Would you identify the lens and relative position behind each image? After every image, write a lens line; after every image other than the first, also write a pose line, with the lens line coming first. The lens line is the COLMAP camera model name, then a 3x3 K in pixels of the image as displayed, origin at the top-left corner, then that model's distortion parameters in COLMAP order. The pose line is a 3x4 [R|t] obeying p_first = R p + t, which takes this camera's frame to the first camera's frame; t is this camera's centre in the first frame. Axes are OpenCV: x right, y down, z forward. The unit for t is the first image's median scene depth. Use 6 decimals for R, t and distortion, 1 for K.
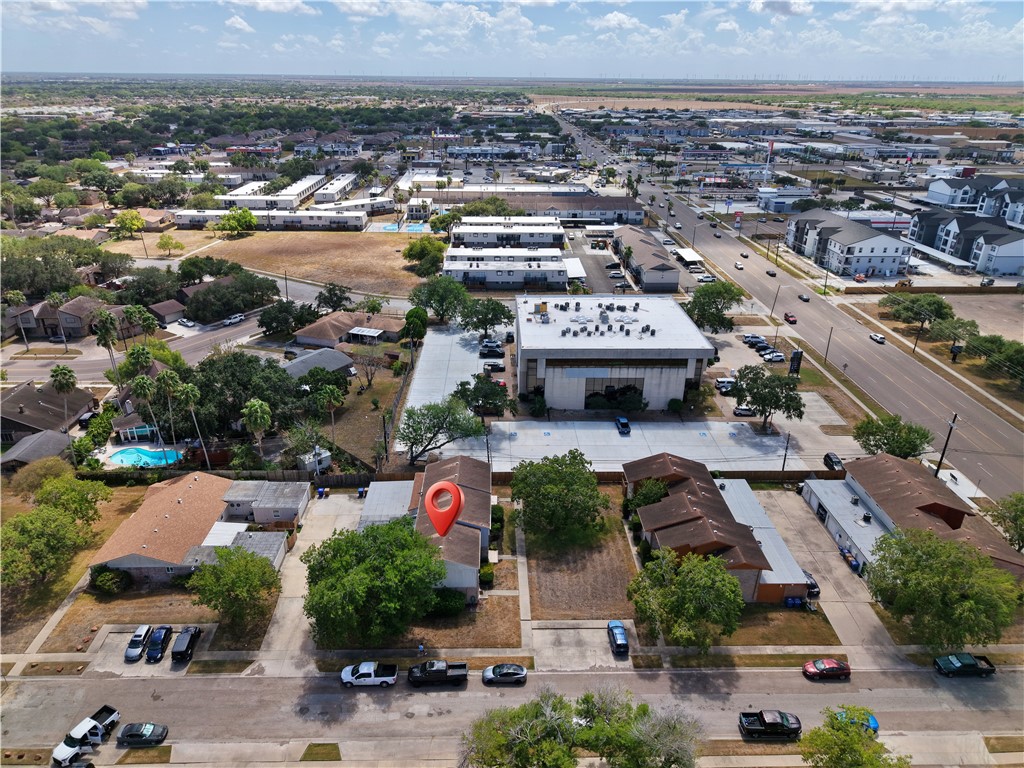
lens RADIAL K [[678.1, 0, 507.2], [0, 678.1, 399.1], [0, 0, 1]] dist [0.029622, -0.031403]
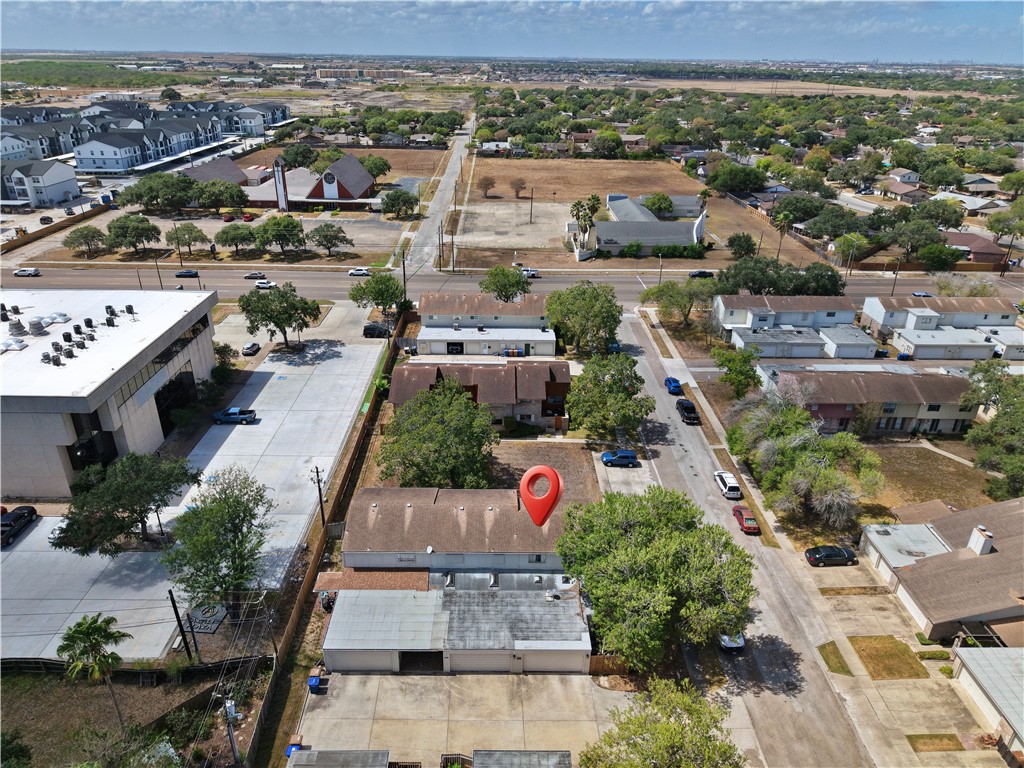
lens RADIAL K [[693.8, 0, 512.0], [0, 693.8, 384.0], [0, 0, 1]] dist [0.004658, 0.000425]
pose [[0.009033, -0.436679, 0.899572, -0.366956], [0.417576, 0.819063, 0.393404, -0.121046], [-0.908597, 0.372086, 0.189746, 0.421091]]
